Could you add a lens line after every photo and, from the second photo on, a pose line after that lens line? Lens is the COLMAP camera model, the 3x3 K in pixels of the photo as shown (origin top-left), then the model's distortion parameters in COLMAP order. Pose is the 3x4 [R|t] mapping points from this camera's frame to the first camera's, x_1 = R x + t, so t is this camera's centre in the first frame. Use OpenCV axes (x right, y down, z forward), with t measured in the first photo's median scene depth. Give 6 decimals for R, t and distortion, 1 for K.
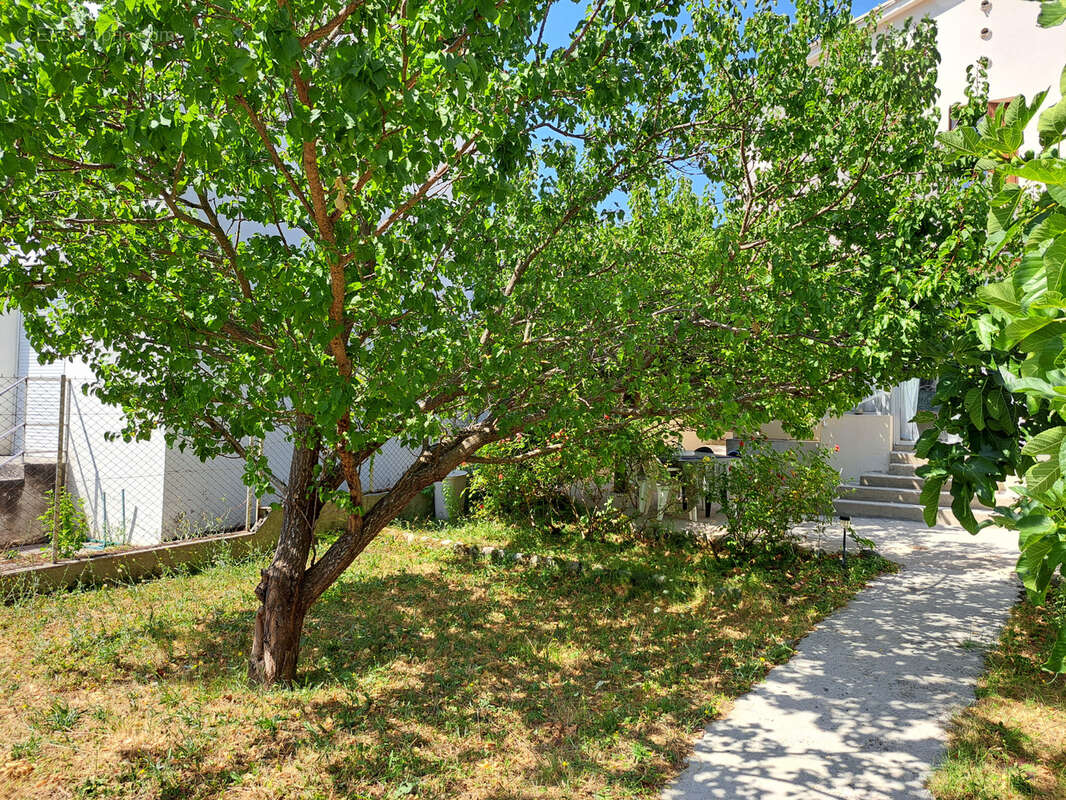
lens RADIAL K [[780.5, 0, 553.3], [0, 780.5, 376.5], [0, 0, 1]] dist [0.067070, -0.062847]
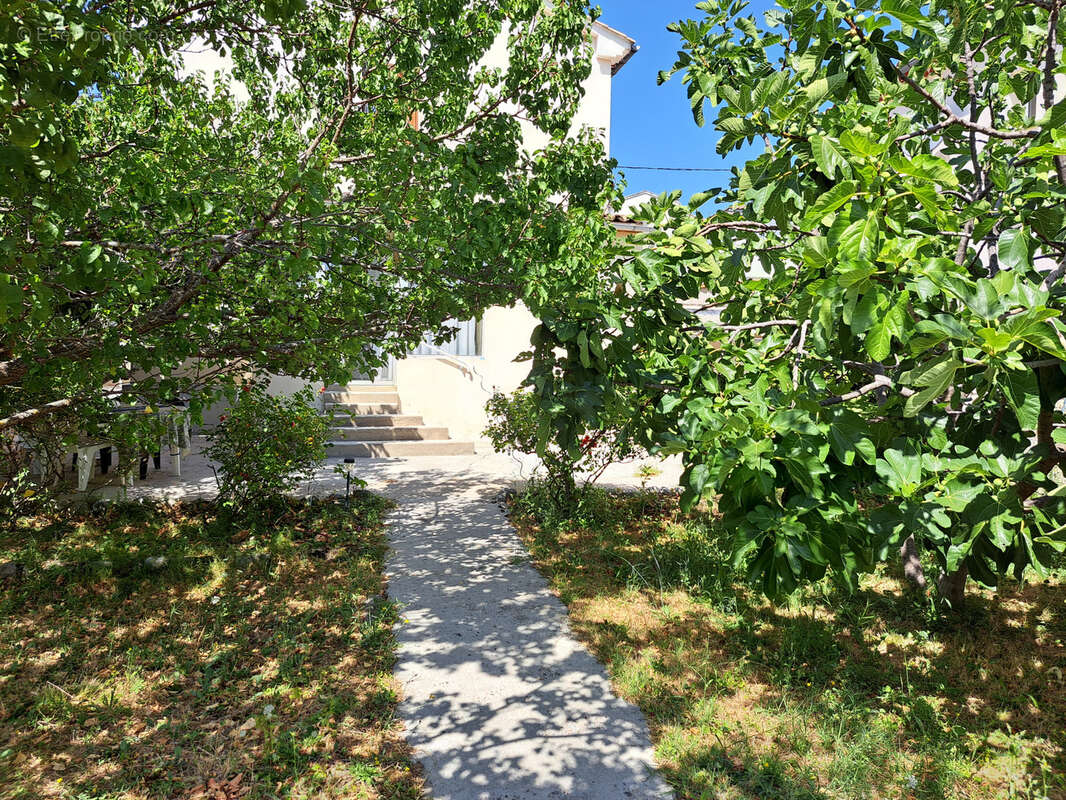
lens RADIAL K [[780.5, 0, 553.3], [0, 780.5, 376.5], [0, 0, 1]] dist [0.067070, -0.062847]
pose [[0.681549, -0.025359, 0.731333, -0.287784], [-0.029261, 0.997656, 0.061863, 0.015382], [-0.731187, -0.063562, 0.679209, 0.289229]]
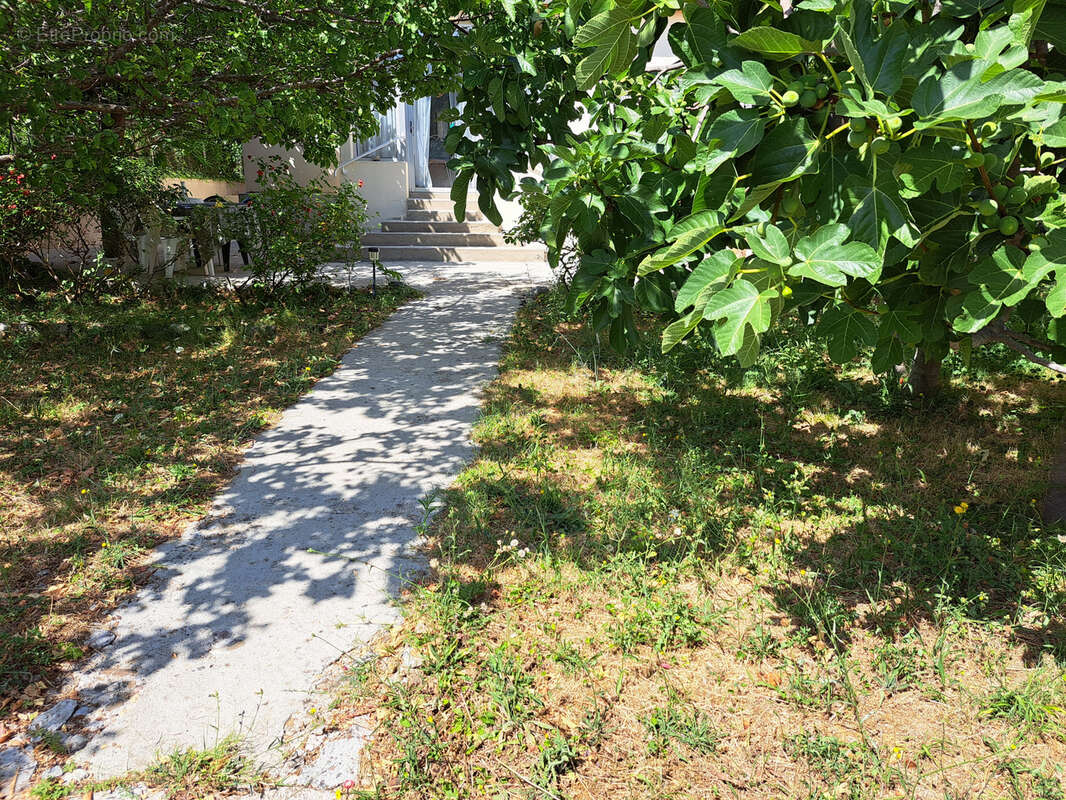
lens RADIAL K [[780.5, 0, 553.3], [0, 780.5, 376.5], [0, 0, 1]] dist [0.067070, -0.062847]
pose [[0.827925, -0.143537, 0.542160, -0.008426], [-0.010423, 0.962590, 0.270763, 0.109083], [-0.560742, -0.229823, 0.795456, 0.071162]]
